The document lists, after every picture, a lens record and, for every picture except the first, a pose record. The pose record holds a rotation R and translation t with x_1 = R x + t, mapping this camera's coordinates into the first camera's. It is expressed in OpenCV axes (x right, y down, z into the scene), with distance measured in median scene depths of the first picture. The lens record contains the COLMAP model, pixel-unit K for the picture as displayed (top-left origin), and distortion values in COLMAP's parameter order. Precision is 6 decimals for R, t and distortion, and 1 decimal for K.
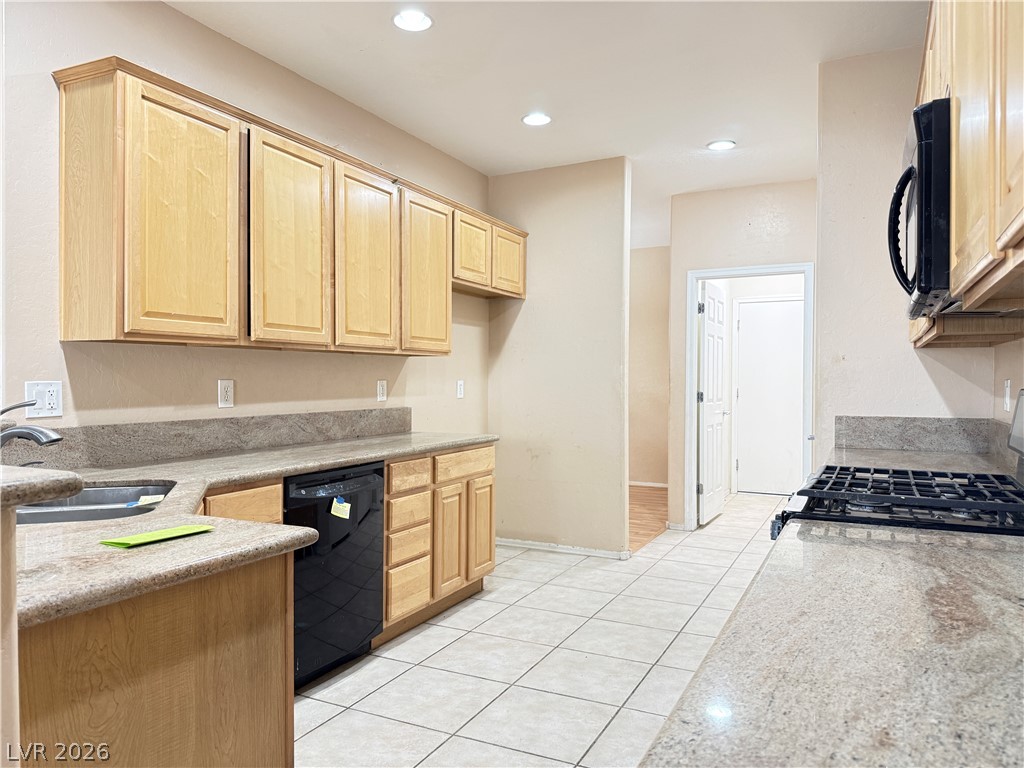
lens RADIAL K [[723.2, 0, 512.9], [0, 723.2, 381.2], [0, 0, 1]] dist [0.048995, -0.061212]
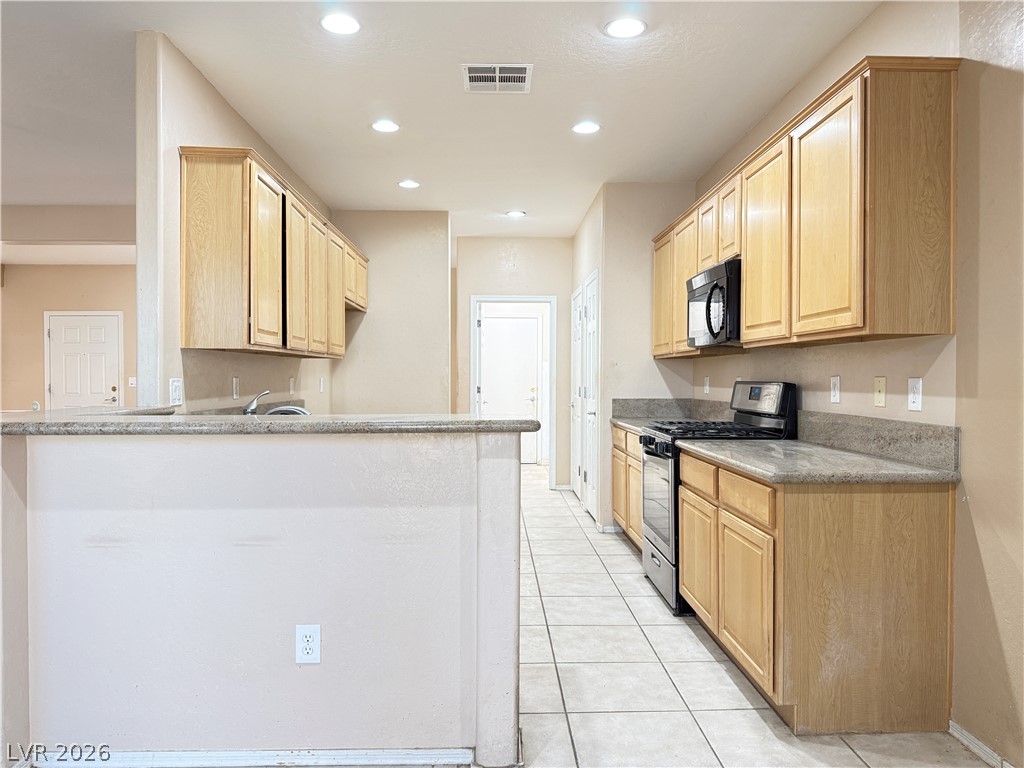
lens RADIAL K [[723.2, 0, 510.1], [0, 723.2, 383.1], [0, 0, 1]] dist [0.048995, -0.061212]
pose [[0.883473, -0.005446, 0.468451, -0.576690], [0.002916, 0.999977, 0.006125, 0.001747], [-0.468473, -0.004046, 0.883468, -0.369633]]
